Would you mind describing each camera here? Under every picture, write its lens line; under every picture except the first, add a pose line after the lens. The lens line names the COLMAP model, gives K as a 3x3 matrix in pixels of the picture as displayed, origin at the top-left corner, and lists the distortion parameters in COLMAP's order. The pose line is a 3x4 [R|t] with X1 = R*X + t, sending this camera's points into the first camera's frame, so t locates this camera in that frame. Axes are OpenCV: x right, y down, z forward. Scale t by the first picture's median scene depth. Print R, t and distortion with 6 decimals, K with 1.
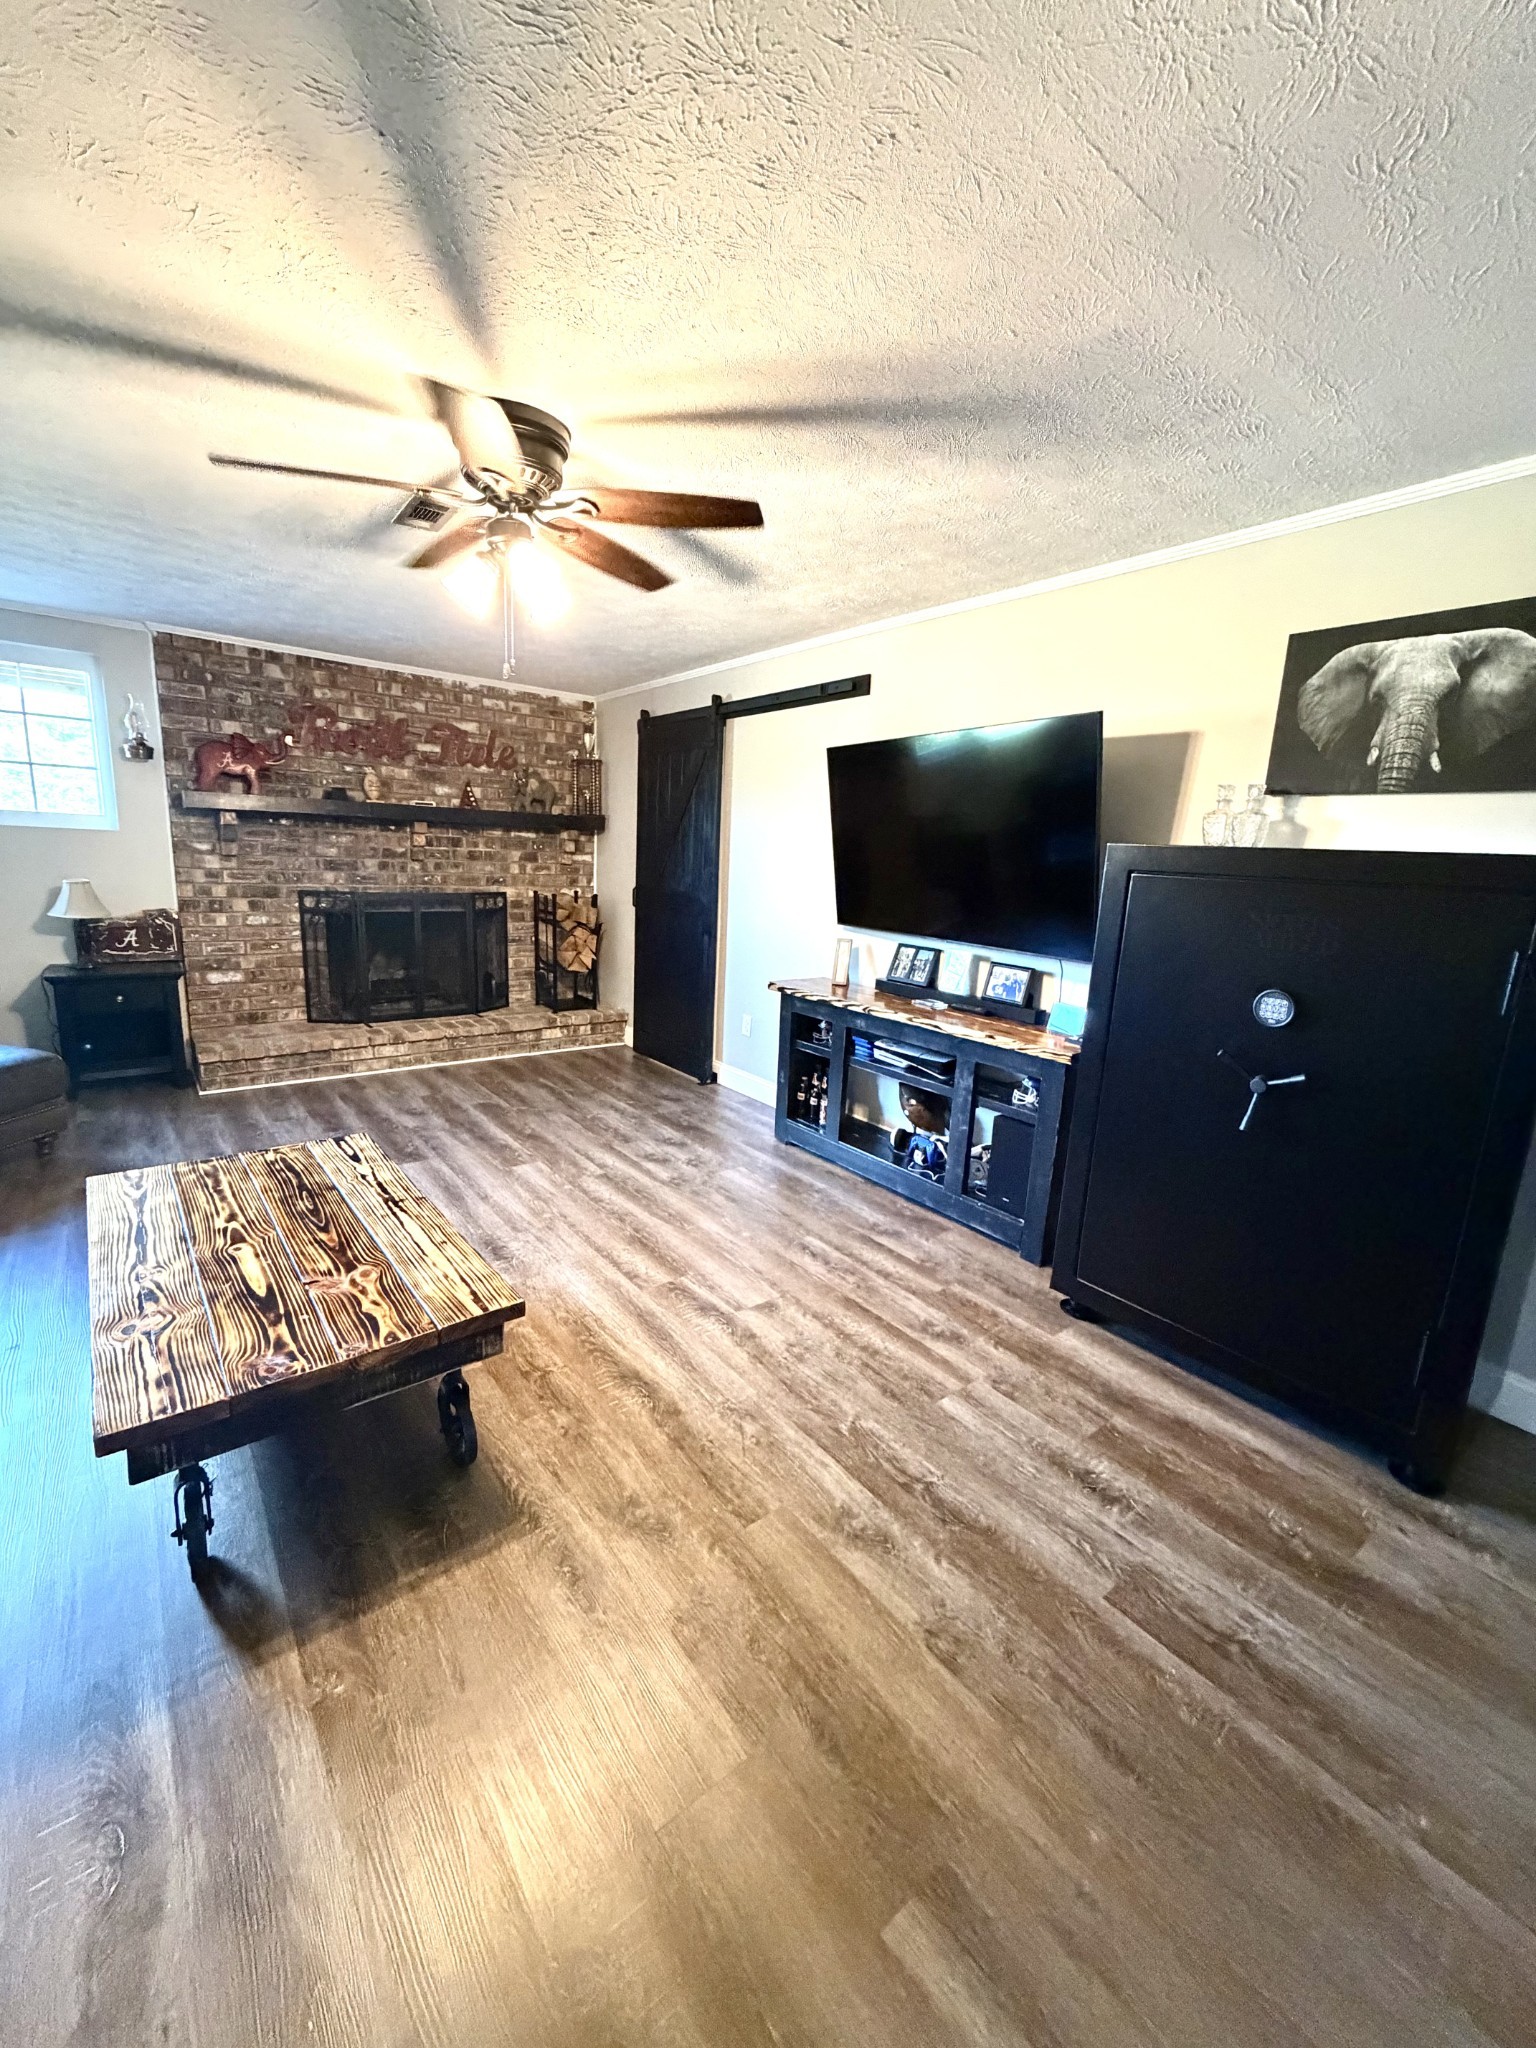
lens RADIAL K [[819.4, 0, 769.2], [0, 819.4, 1020.2], [0, 0, 1]] dist [0.000026, 0.000868]
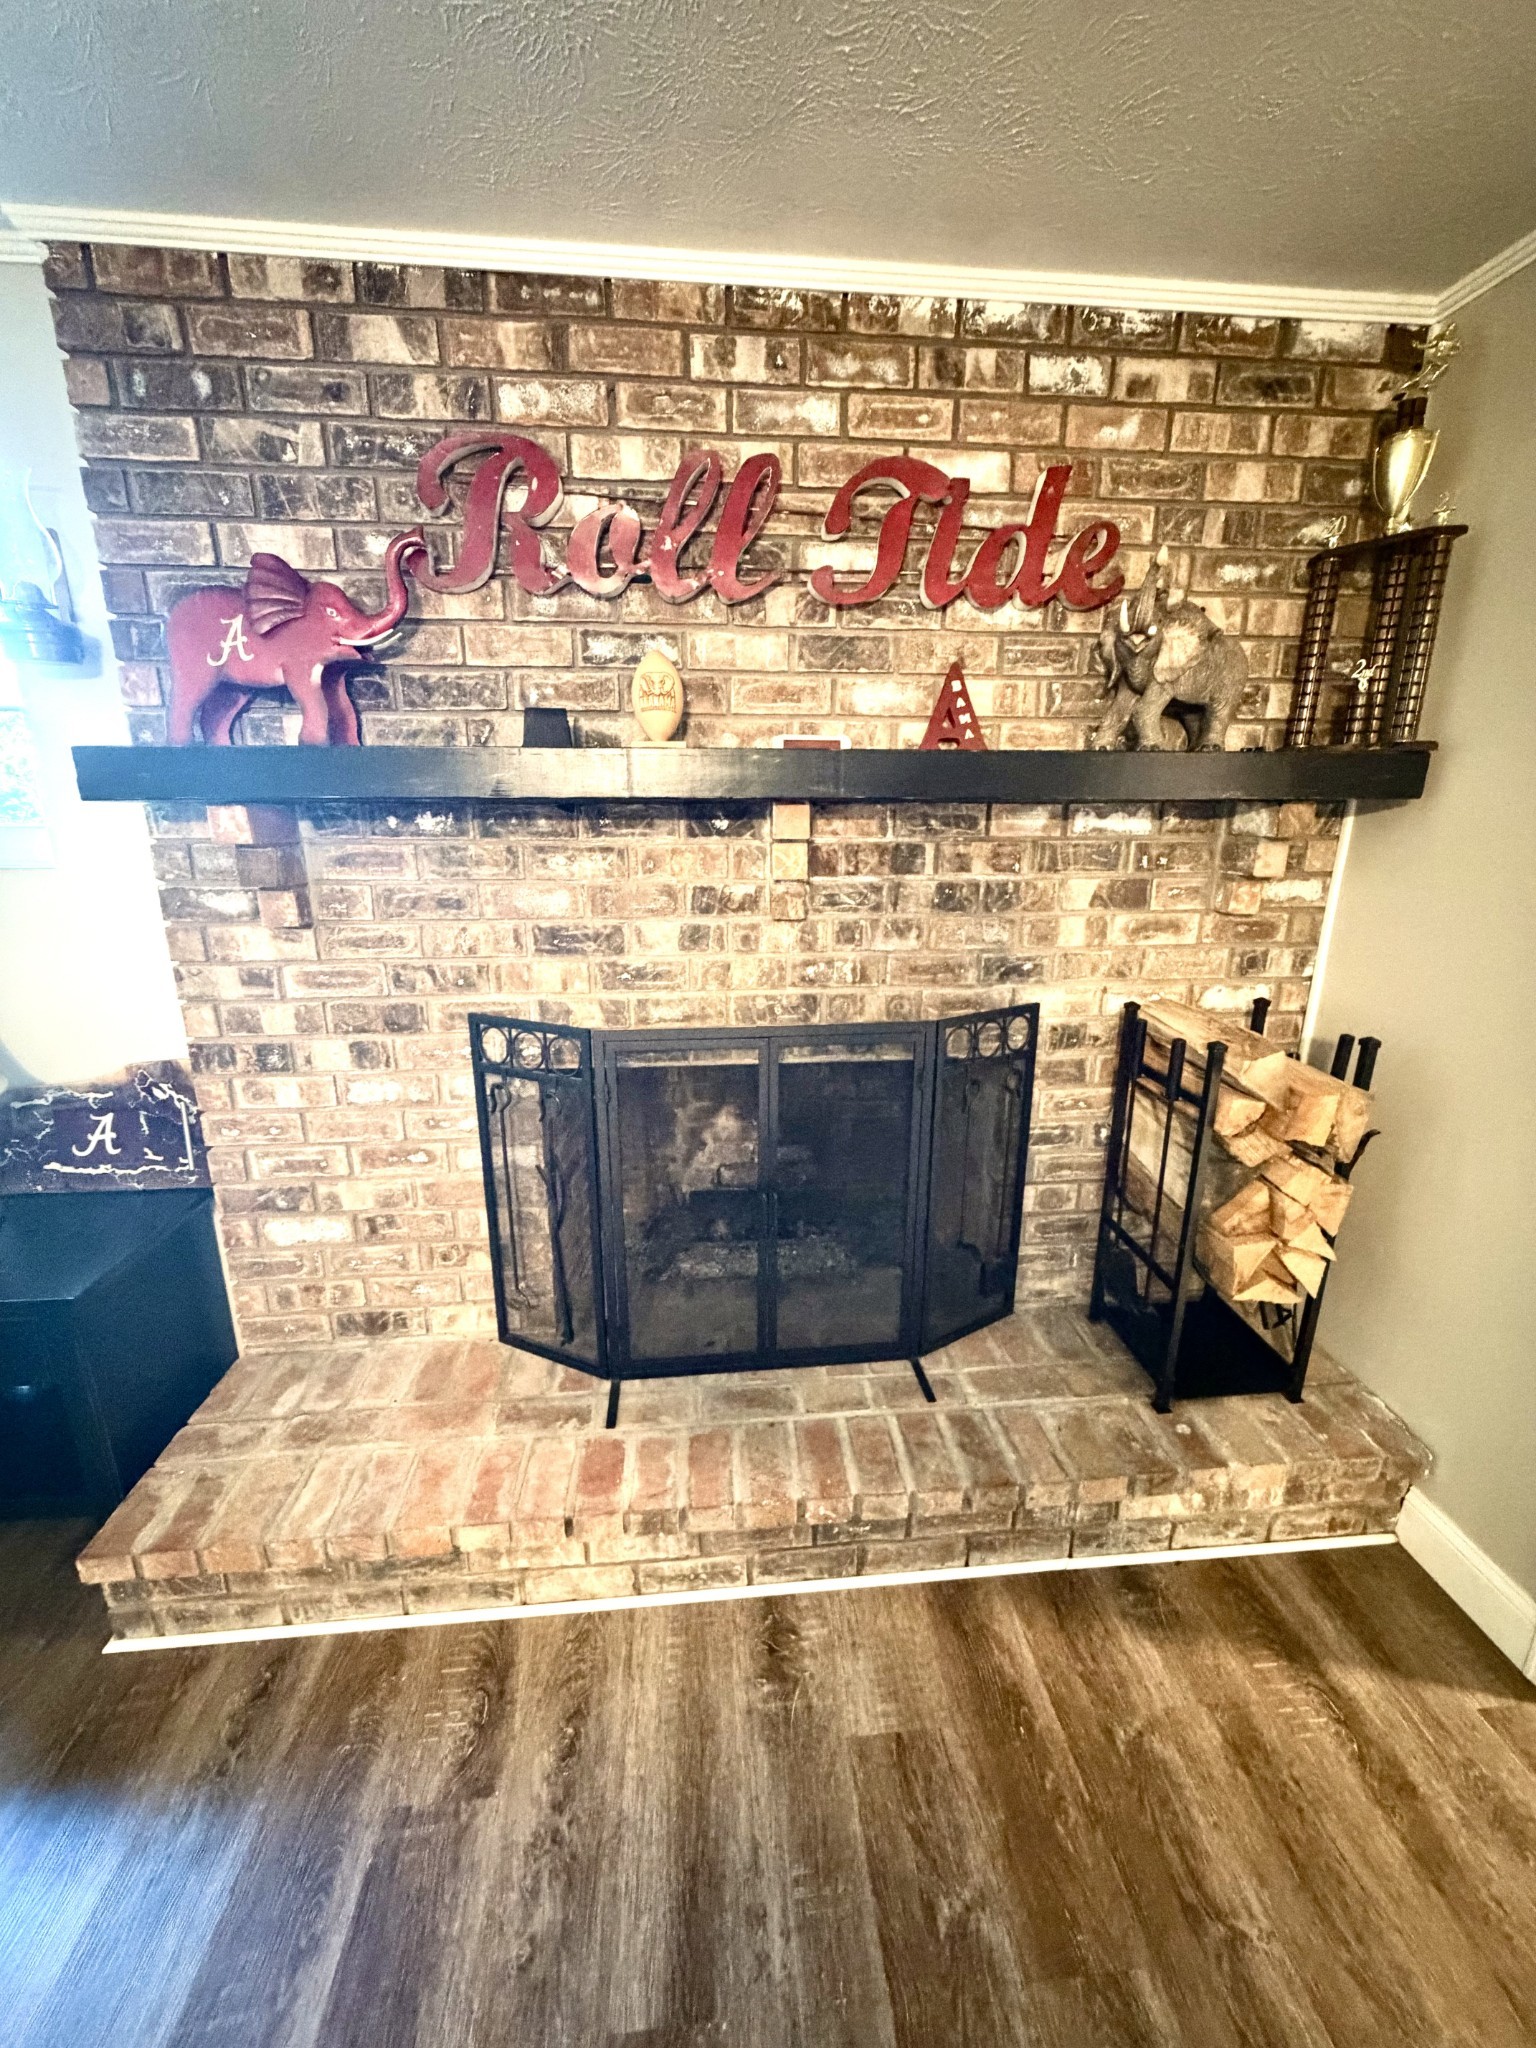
lens RADIAL K [[819.4, 0, 767.7], [0, 819.4, 1019.2], [0, 0, 1]] dist [0.000026, 0.000868]
pose [[0.837270, 0.101829, -0.537224, -0.257089], [-0.074911, 0.994604, 0.071774, -0.180667], [0.541633, -0.019851, 0.840380, 0.726314]]
